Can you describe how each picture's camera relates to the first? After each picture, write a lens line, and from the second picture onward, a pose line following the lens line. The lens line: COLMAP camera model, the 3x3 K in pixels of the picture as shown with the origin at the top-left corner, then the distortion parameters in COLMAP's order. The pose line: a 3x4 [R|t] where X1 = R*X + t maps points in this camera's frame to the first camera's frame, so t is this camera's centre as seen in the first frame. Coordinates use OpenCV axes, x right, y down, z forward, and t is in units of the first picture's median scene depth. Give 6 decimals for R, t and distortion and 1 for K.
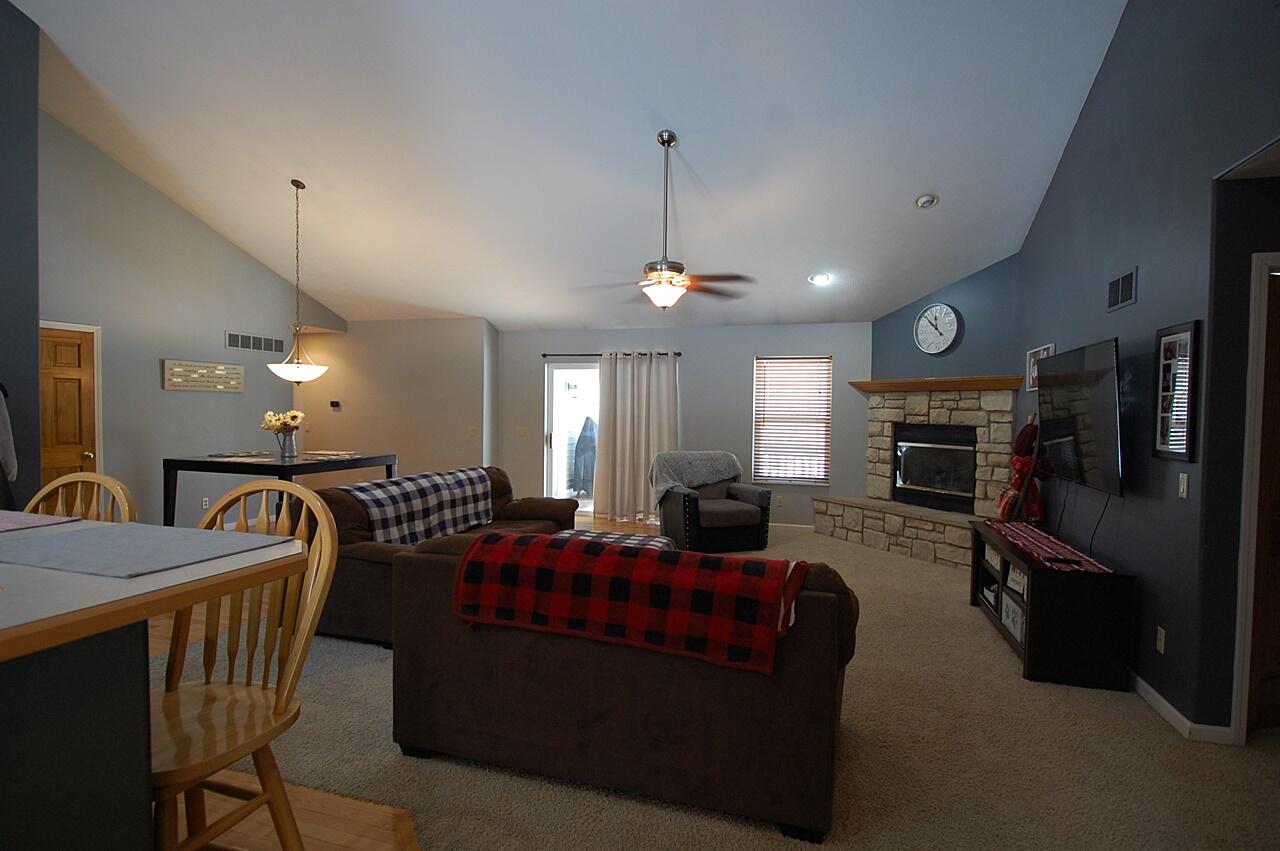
lens RADIAL K [[640.5, 0, 642.5], [0, 640.5, 429.0], [0, 0, 1]] dist [0.023902, -0.028732]
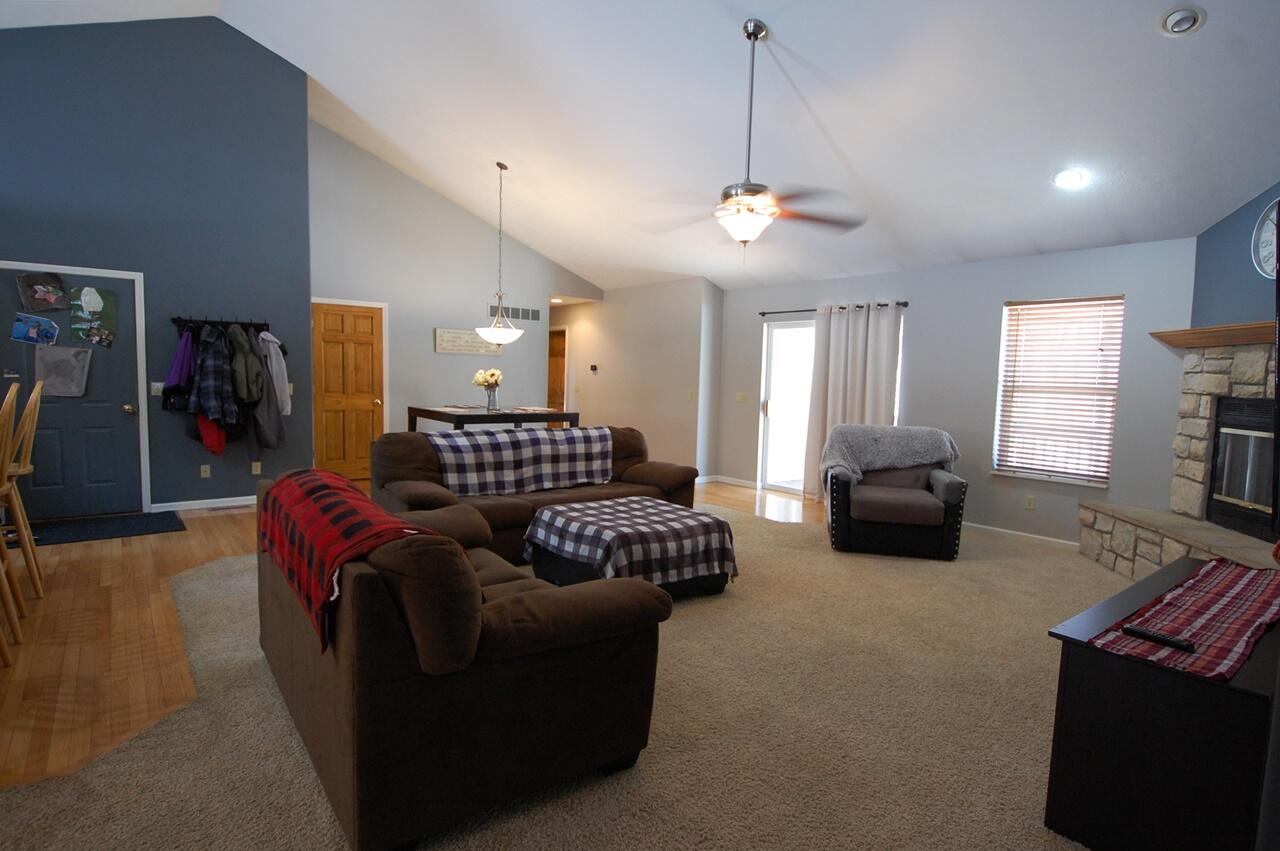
lens RADIAL K [[663.9, 0, 644.6], [0, 663.9, 428.8], [0, 0, 1]] dist [0.019145, -0.025689]
pose [[0.823819, 0.055027, -0.564176, 0.318447], [-0.034236, 0.998290, 0.047376, 0.010920], [0.565818, -0.019714, 0.824294, 0.165055]]
